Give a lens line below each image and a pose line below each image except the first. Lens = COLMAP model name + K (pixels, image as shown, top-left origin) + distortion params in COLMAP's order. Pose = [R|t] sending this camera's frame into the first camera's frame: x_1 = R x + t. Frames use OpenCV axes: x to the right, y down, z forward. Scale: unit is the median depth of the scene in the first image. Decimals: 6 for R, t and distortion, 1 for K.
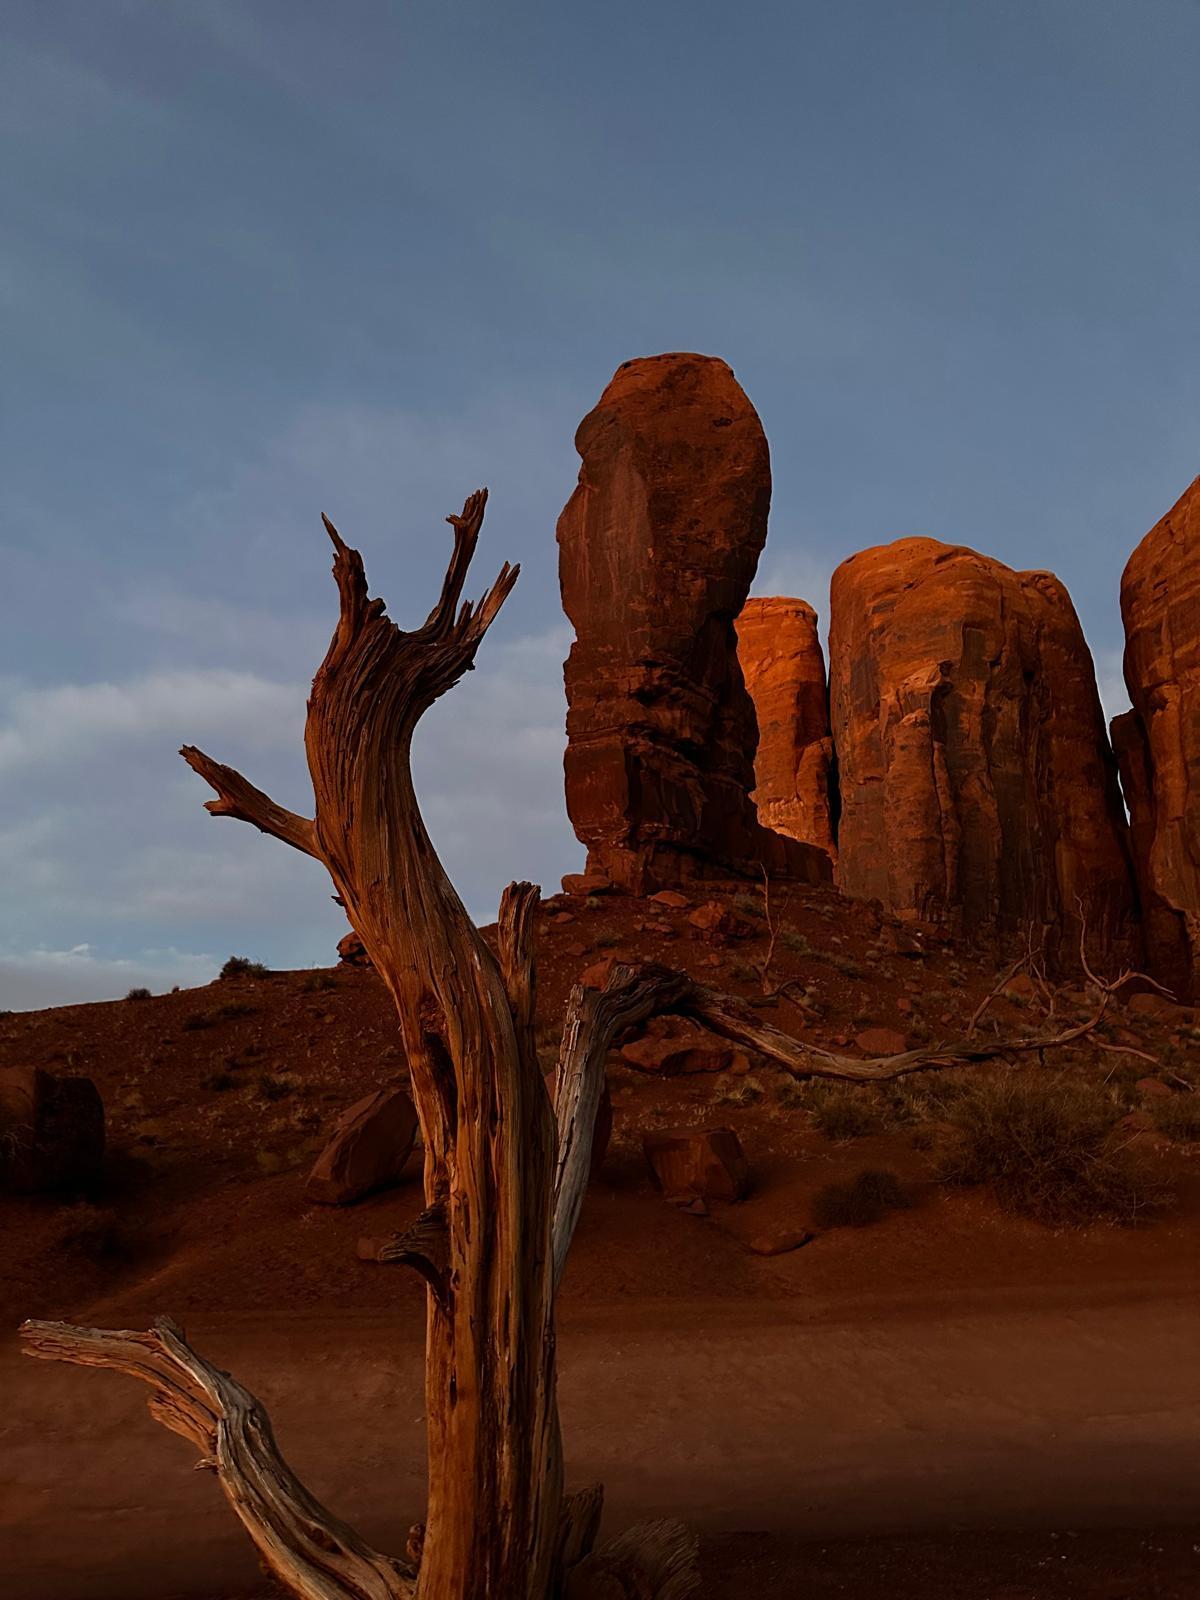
lens RADIAL K [[1124.5, 0, 600.0], [0, 1124.5, 800.0], [0, 0, 1]] dist [0.208745, -0.425331]
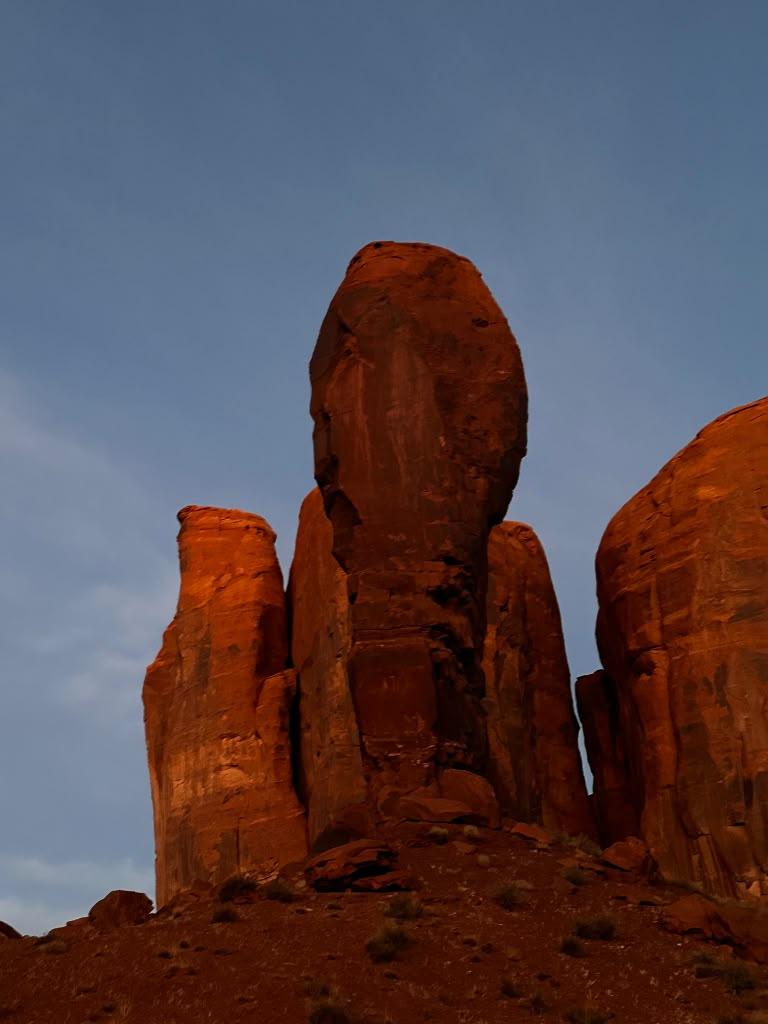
lens RADIAL K [[1268.6, 0, 384.7], [0, 1268.6, 516.1], [0, 0, 1]] dist [0.154863, -0.069890]
pose [[0.930438, 0.136301, 0.340157, -0.305183], [-0.074970, 0.979421, -0.187387, 0.032273], [-0.358698, 0.148851, 0.921509, 0.076182]]
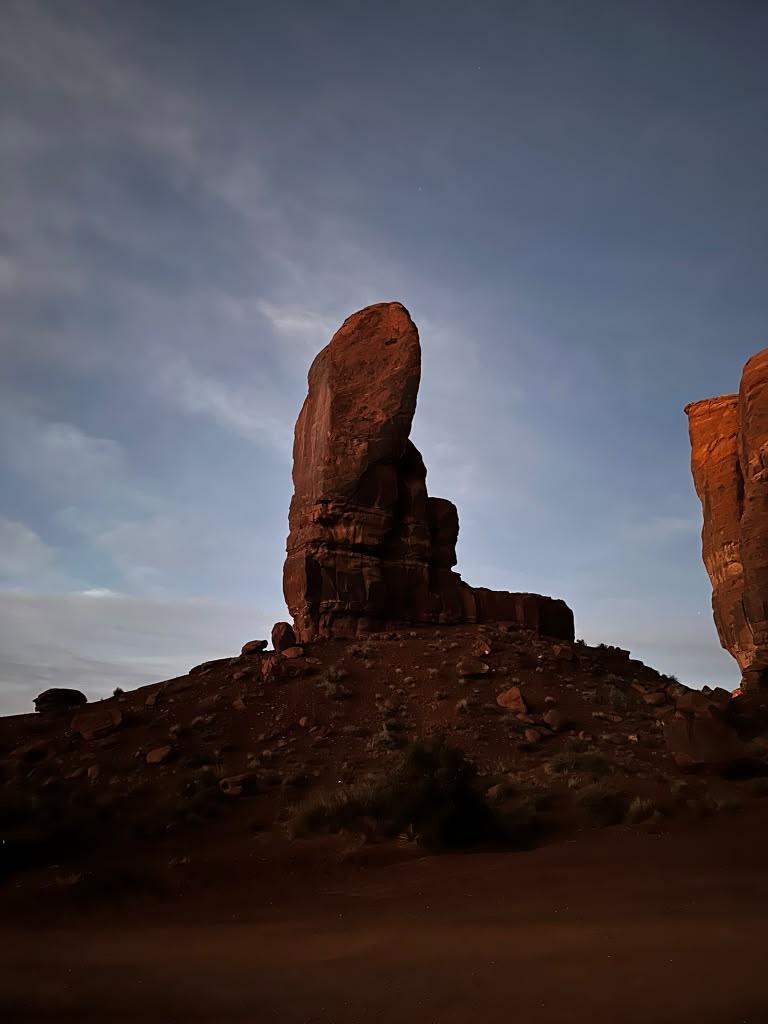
lens RADIAL K [[719.7, 0, 384.0], [0, 719.7, 512.0], [0, 0, 1]] dist [0.208745, -0.425331]
pose [[0.904947, -0.152327, -0.397326, 0.465330], [0.121725, 0.987381, -0.101302, 0.008530], [0.407744, 0.043308, 0.912069, 0.075651]]
